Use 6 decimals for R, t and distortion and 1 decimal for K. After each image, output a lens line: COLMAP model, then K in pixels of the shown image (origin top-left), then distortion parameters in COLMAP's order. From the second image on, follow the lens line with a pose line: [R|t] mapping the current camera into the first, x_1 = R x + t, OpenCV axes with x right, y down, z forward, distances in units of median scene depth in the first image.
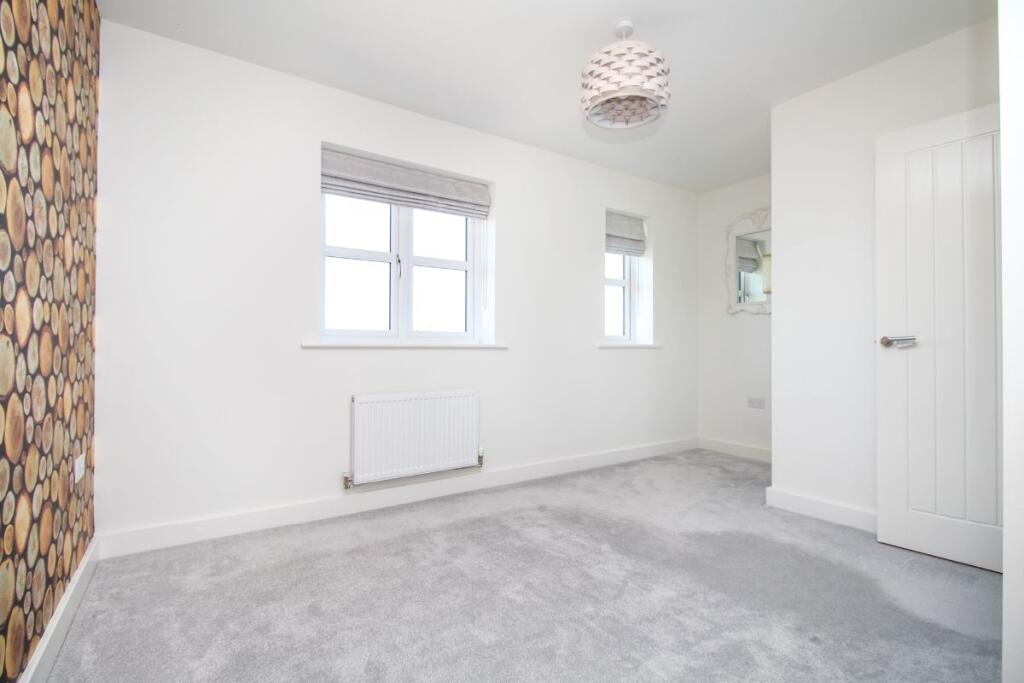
lens RADIAL K [[490.2, 0, 513.2], [0, 490.2, 334.2], [0, 0, 1]] dist [-0.001506, -0.000213]
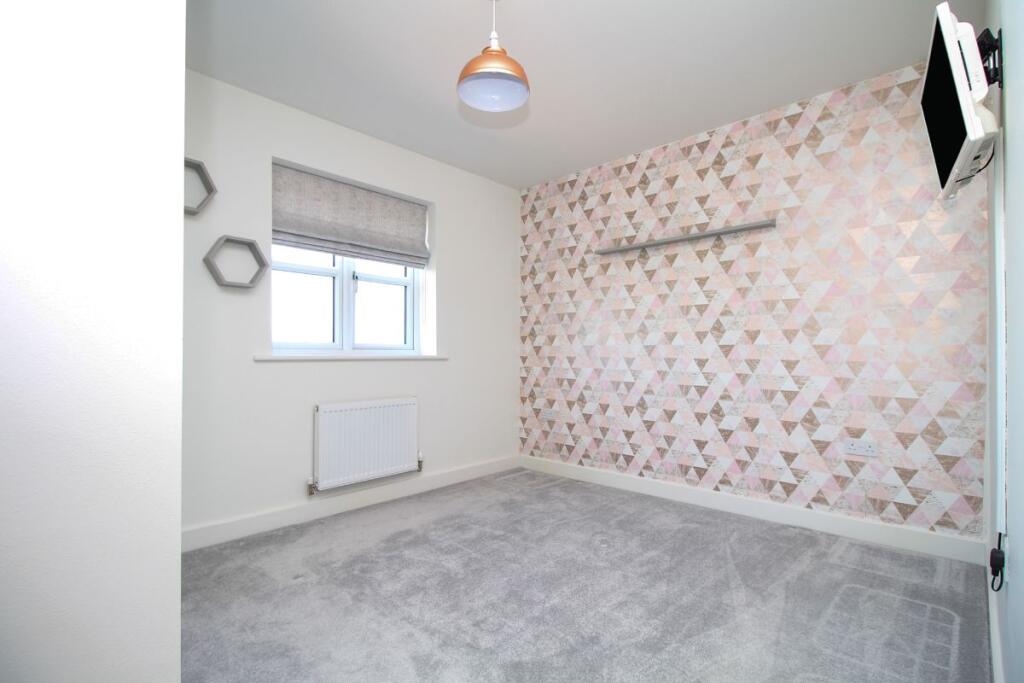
lens RADIAL K [[480.9, 0, 514.0], [0, 480.9, 350.2], [0, 0, 1]] dist [0.000195, -0.000331]
pose [[0.977267, -0.007720, 0.211872, -0.092545], [0.005521, 0.999925, 0.010967, -0.001891], [-0.211941, -0.009548, 0.977236, -0.063405]]
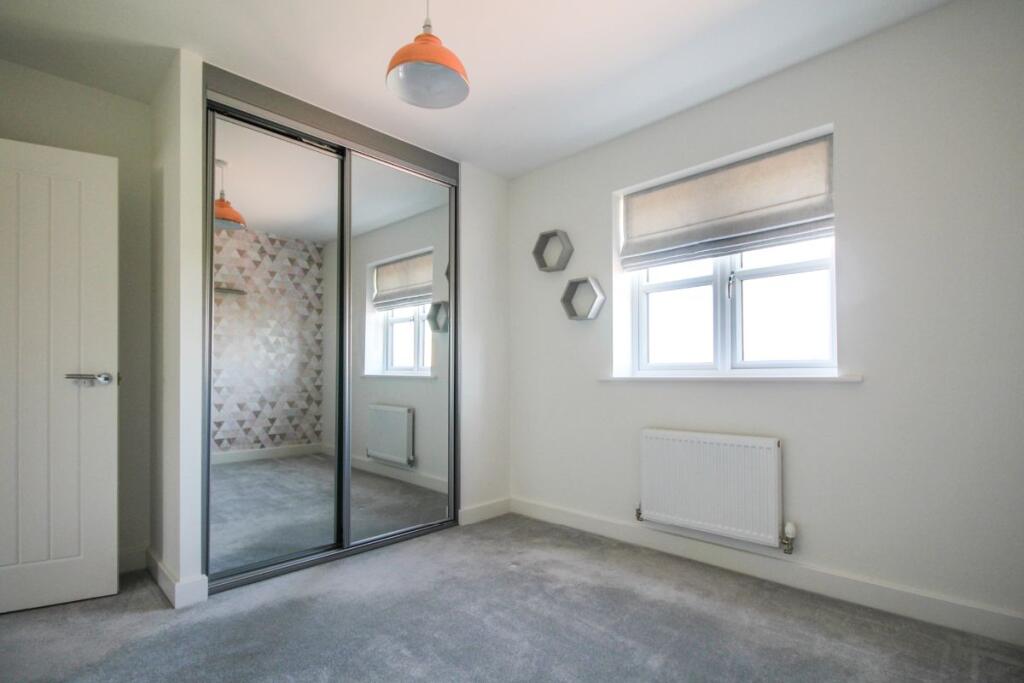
lens RADIAL K [[480.9, 0, 514.0], [0, 480.9, 350.2], [0, 0, 1]] dist [0.000195, -0.000331]
pose [[0.211363, -0.061406, -0.975477, 0.568540], [0.022453, 0.998066, -0.057963, 0.015048], [0.977150, -0.009651, 0.212333, 0.508222]]
